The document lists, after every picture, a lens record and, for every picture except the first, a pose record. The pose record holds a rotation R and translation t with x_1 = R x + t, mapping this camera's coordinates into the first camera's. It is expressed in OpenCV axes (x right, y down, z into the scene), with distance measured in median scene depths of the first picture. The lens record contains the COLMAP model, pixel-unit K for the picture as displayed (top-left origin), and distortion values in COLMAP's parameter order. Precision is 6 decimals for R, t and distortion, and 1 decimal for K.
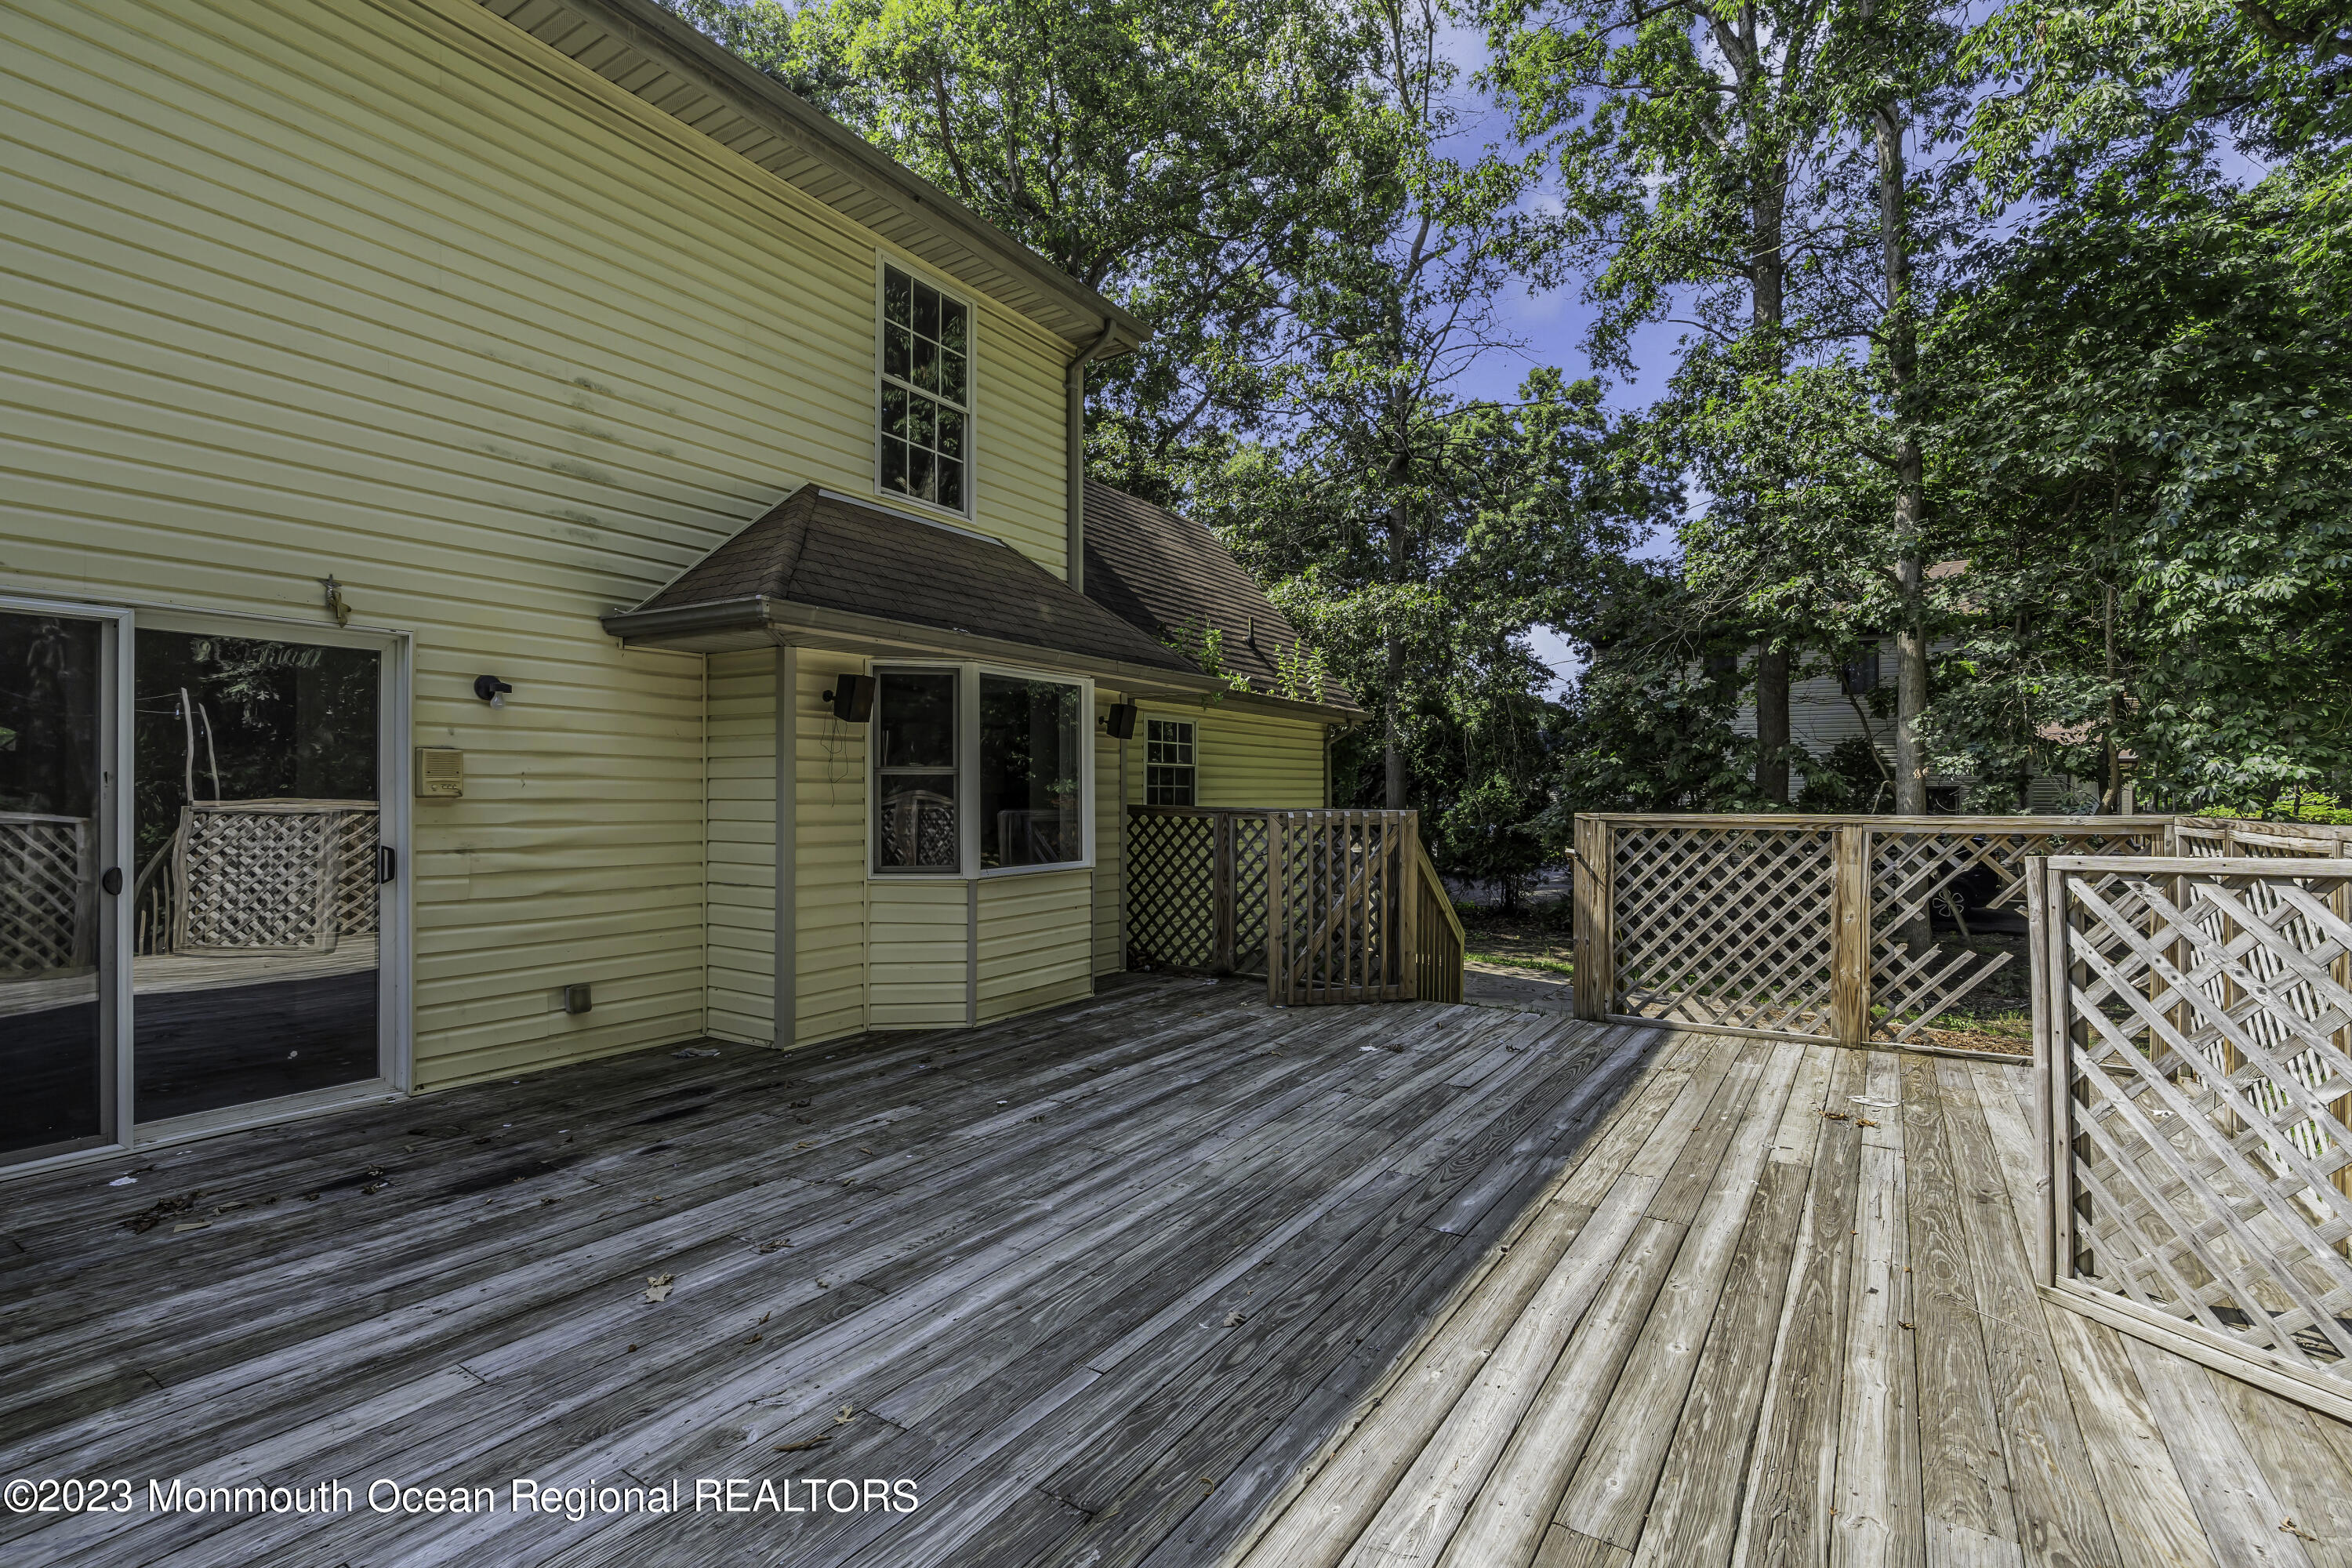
lens RADIAL K [[1068.8, 0, 1176.6], [0, 1068.8, 784.0], [0, 0, 1]] dist [-0.000584, -0.000594]
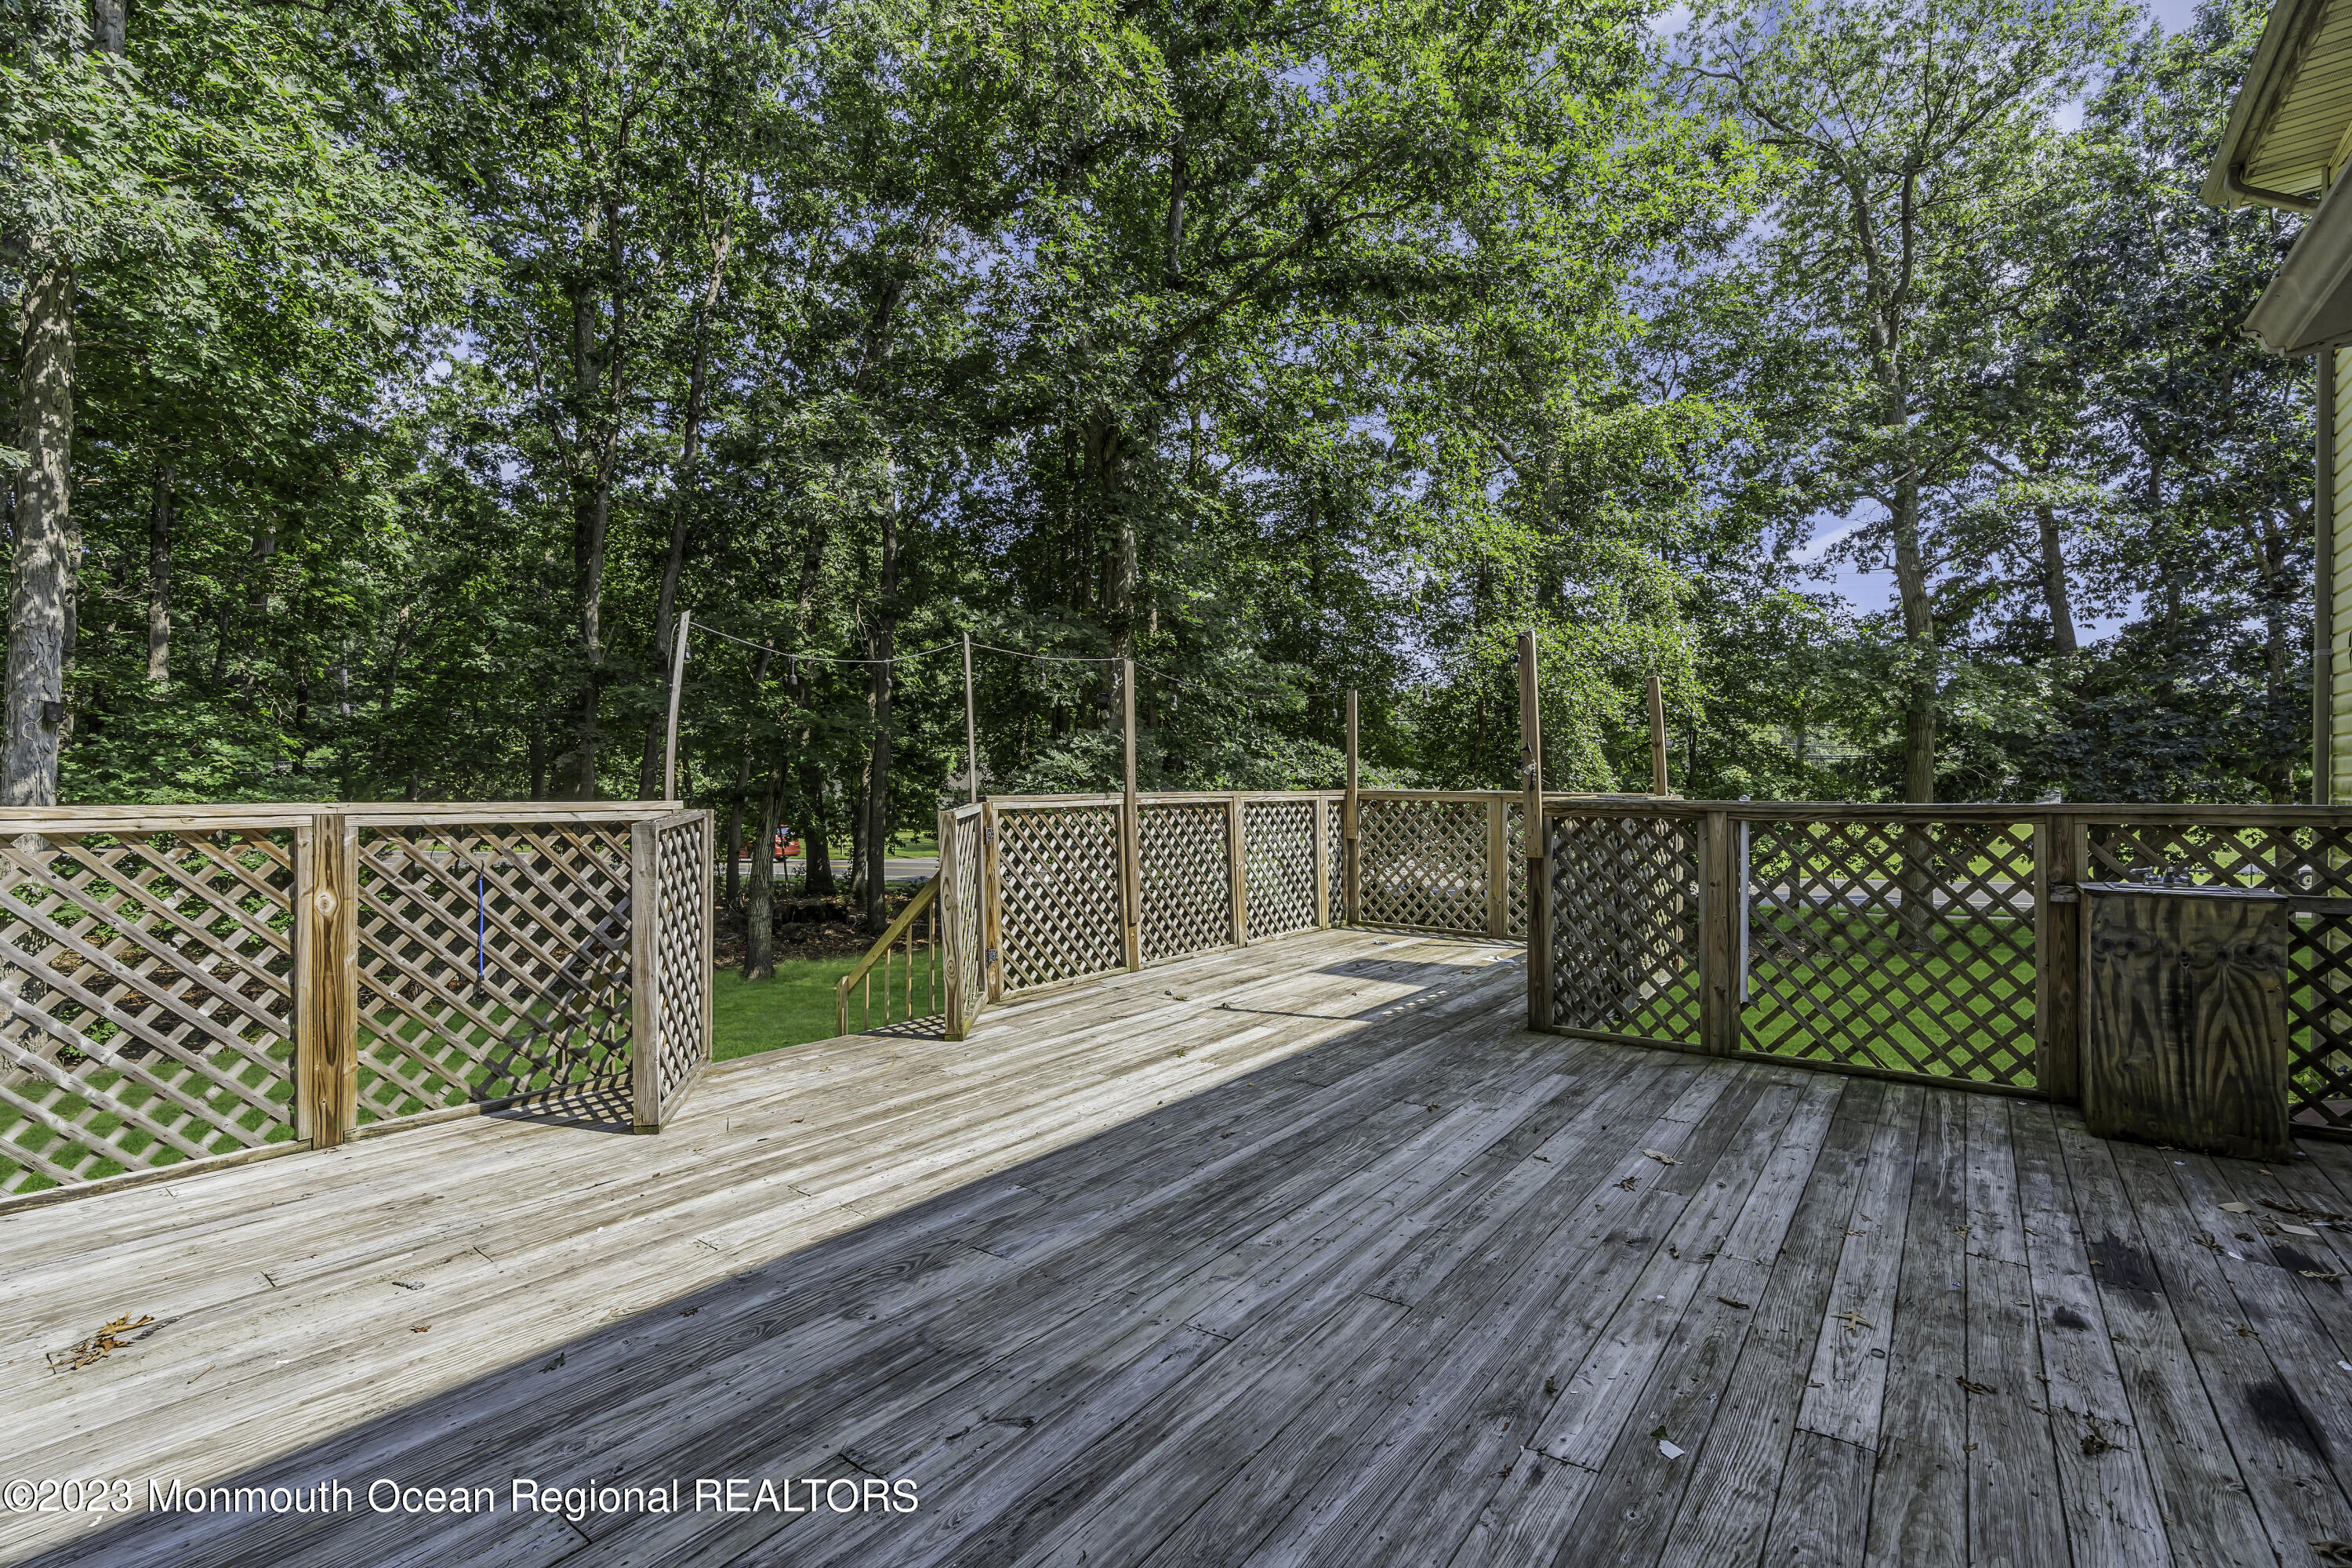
lens RADIAL K [[1068.8, 0, 1150.5], [0, 1068.8, 793.0], [0, 0, 1]] dist [-0.000584, -0.000594]
pose [[-0.996264, -0.005254, 0.086199, 0.029956], [-0.005994, 0.999947, -0.008333, 0.029316], [-0.086150, -0.008819, -0.996243, 2.046330]]
